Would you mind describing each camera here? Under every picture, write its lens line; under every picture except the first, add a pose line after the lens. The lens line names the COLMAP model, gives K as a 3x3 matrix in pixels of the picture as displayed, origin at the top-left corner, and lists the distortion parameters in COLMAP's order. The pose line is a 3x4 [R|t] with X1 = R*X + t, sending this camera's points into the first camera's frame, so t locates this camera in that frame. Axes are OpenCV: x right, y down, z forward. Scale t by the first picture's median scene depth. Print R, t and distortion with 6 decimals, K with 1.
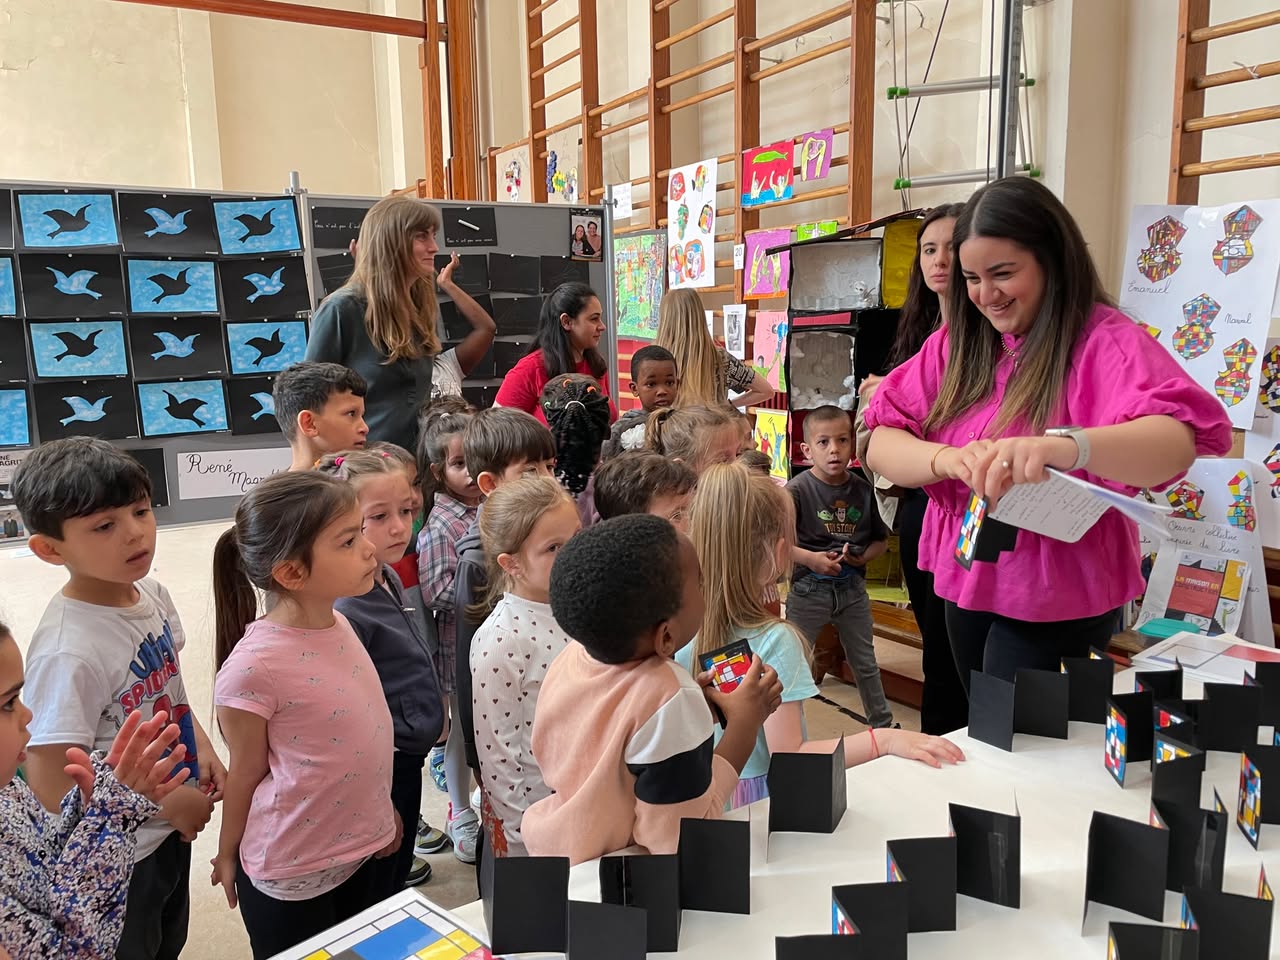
lens RADIAL K [[988.4, 0, 628.9], [0, 988.4, 442.4], [0, 0, 1]] dist [0.057239, -0.083087]
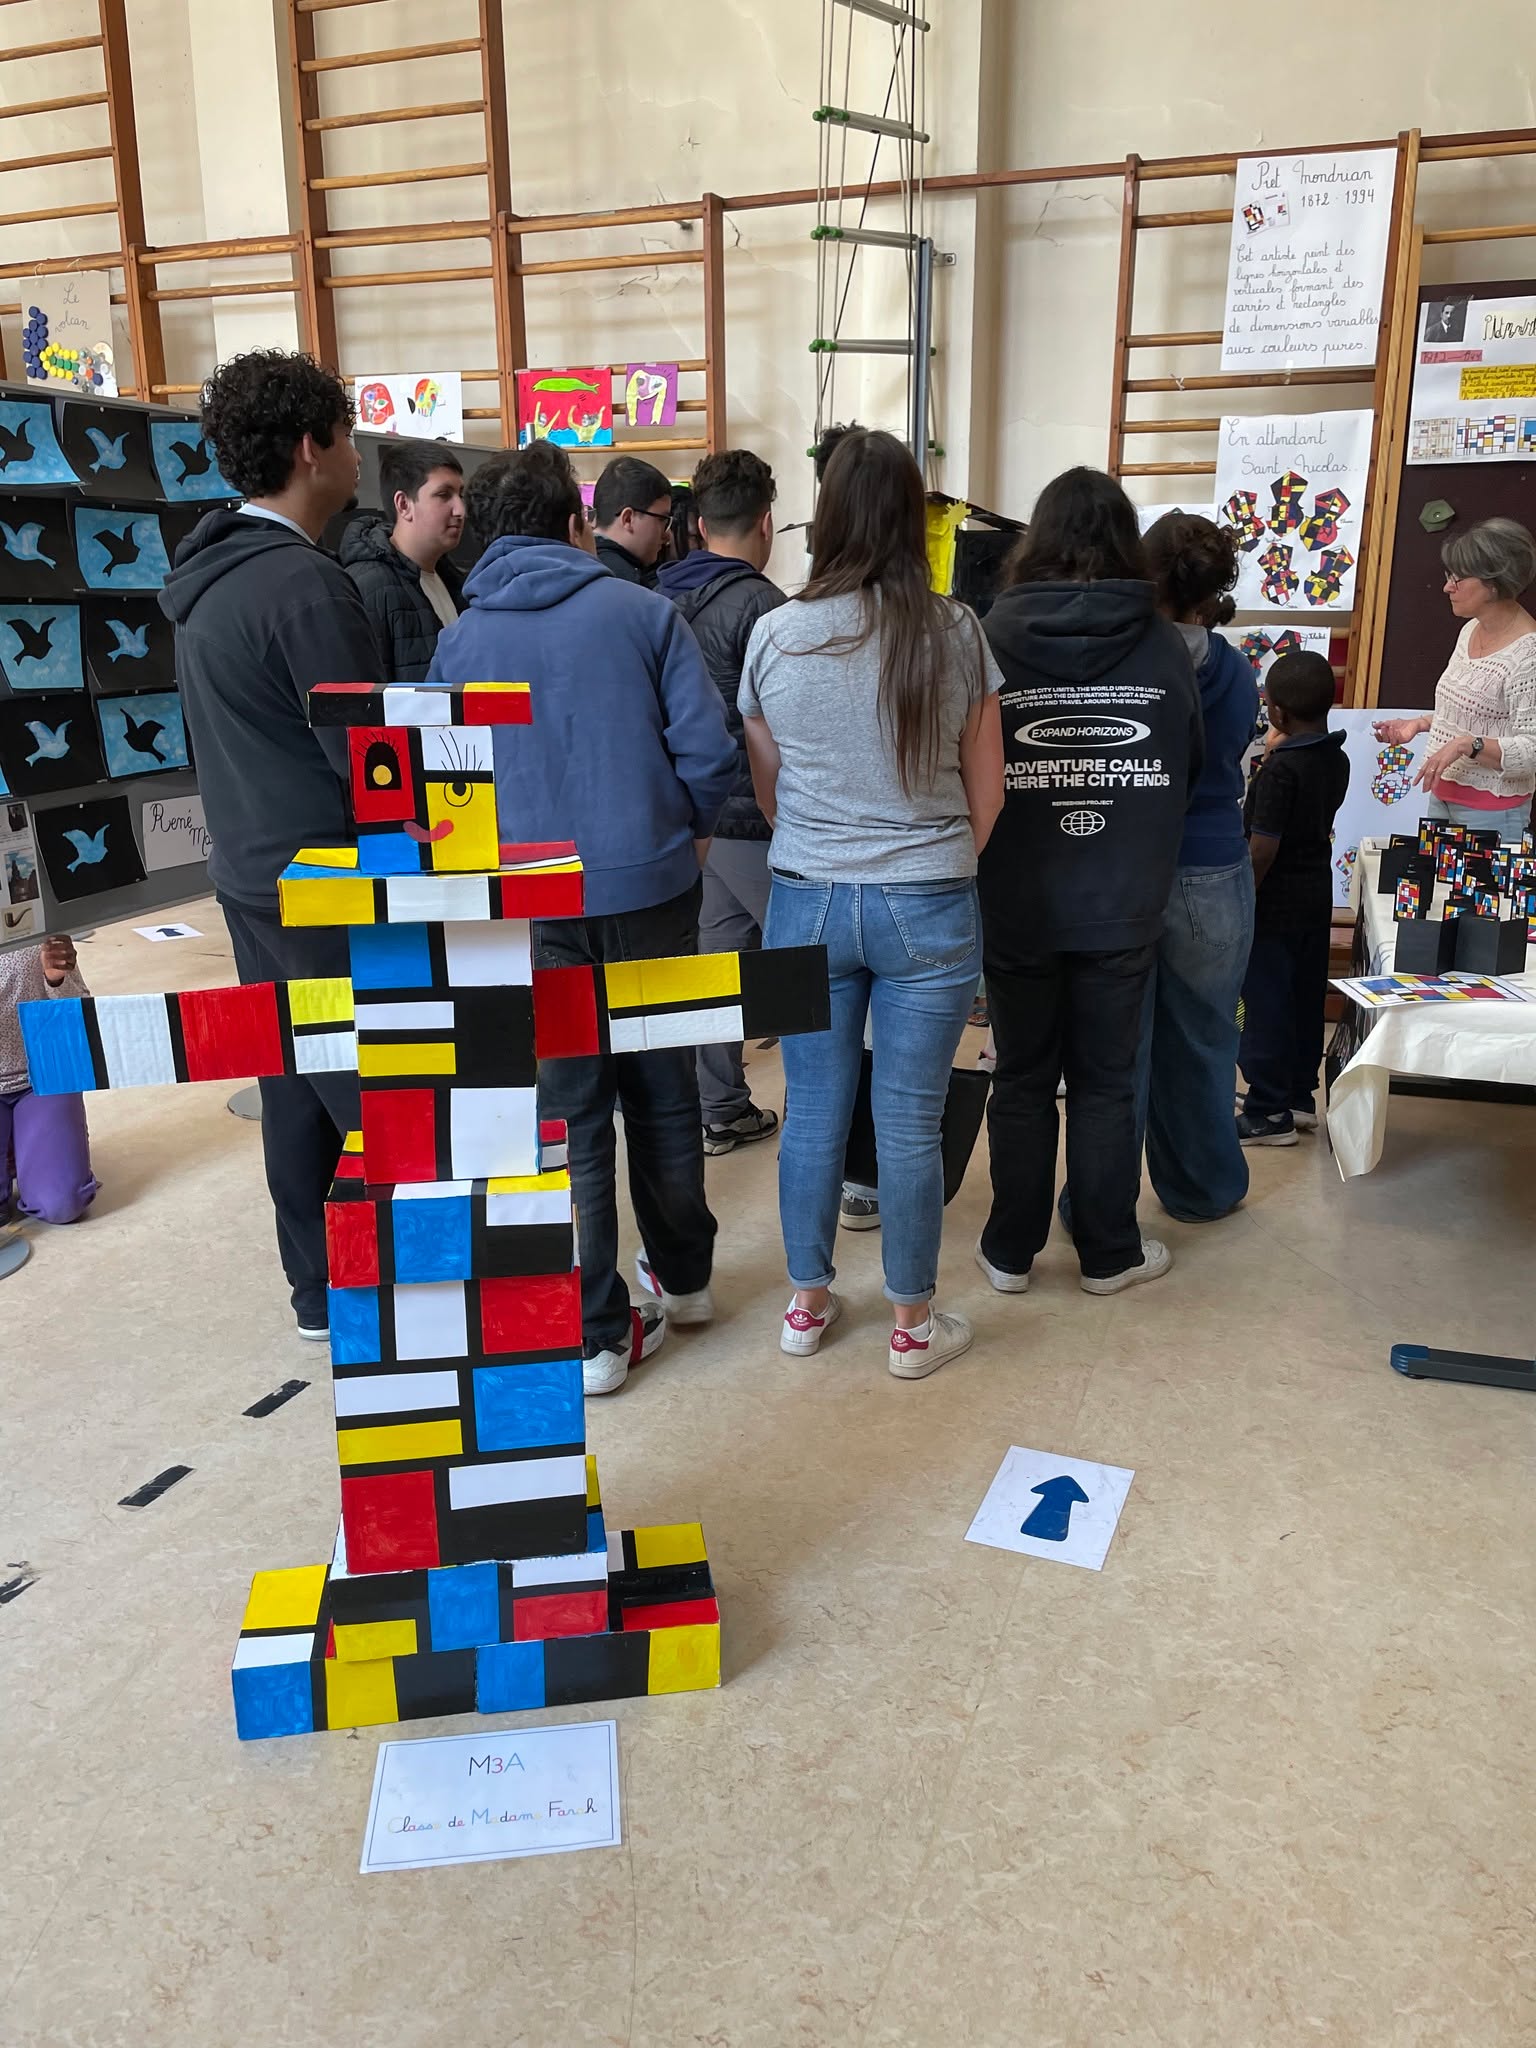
lens RADIAL K [[1581.4, 0, 778.8], [0, 1581.4, 1033.7], [0, 0, 1]] dist [0.057239, -0.083087]
pose [[0.760962, -0.163072, 0.627969, -0.841825], [0.069189, 0.982775, 0.171366, 0.009549], [-0.645097, -0.086954, 0.759137, -0.126394]]
